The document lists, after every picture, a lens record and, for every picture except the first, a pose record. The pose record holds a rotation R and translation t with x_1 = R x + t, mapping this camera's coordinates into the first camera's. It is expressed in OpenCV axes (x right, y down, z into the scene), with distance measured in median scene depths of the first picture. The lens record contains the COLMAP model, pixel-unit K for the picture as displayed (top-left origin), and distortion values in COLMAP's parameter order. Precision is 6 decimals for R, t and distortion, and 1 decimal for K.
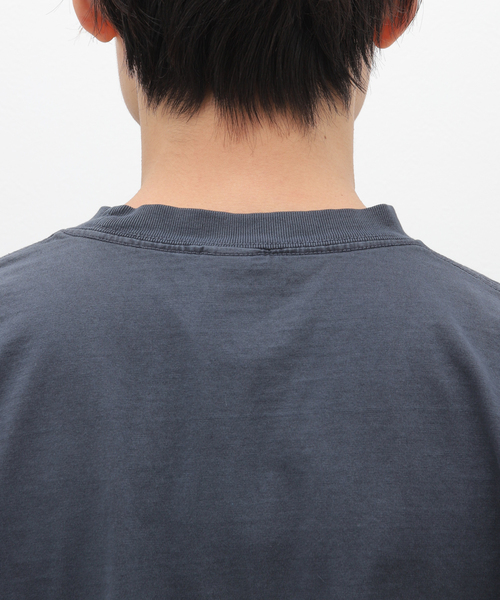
lens RADIAL K [[2010.4, 0, 250.8], [0, 2010.4, 301.7], [0, 0, 1]] dist [-0.187665, 0.000000]
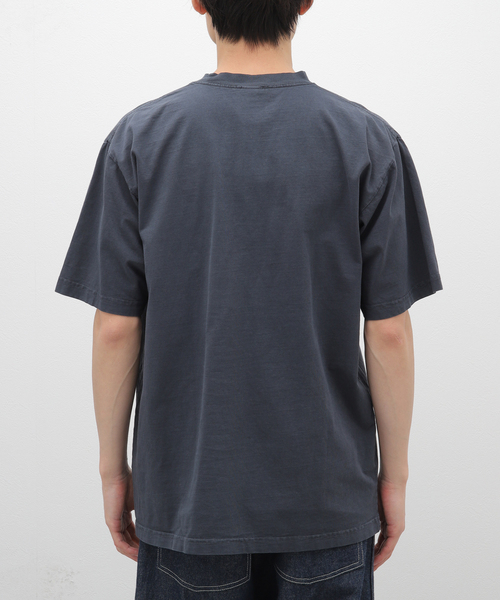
lens RADIAL K [[2010.4, 0, 250.2], [0, 2010.4, 299.0], [0, 0, 1]] dist [-0.187665, 0.000000]
pose [[0.999389, -0.022280, 0.026936, -0.099918], [0.021207, 0.998995, 0.039483, 0.173648], [-0.027788, -0.038888, 0.998857, -2.018956]]
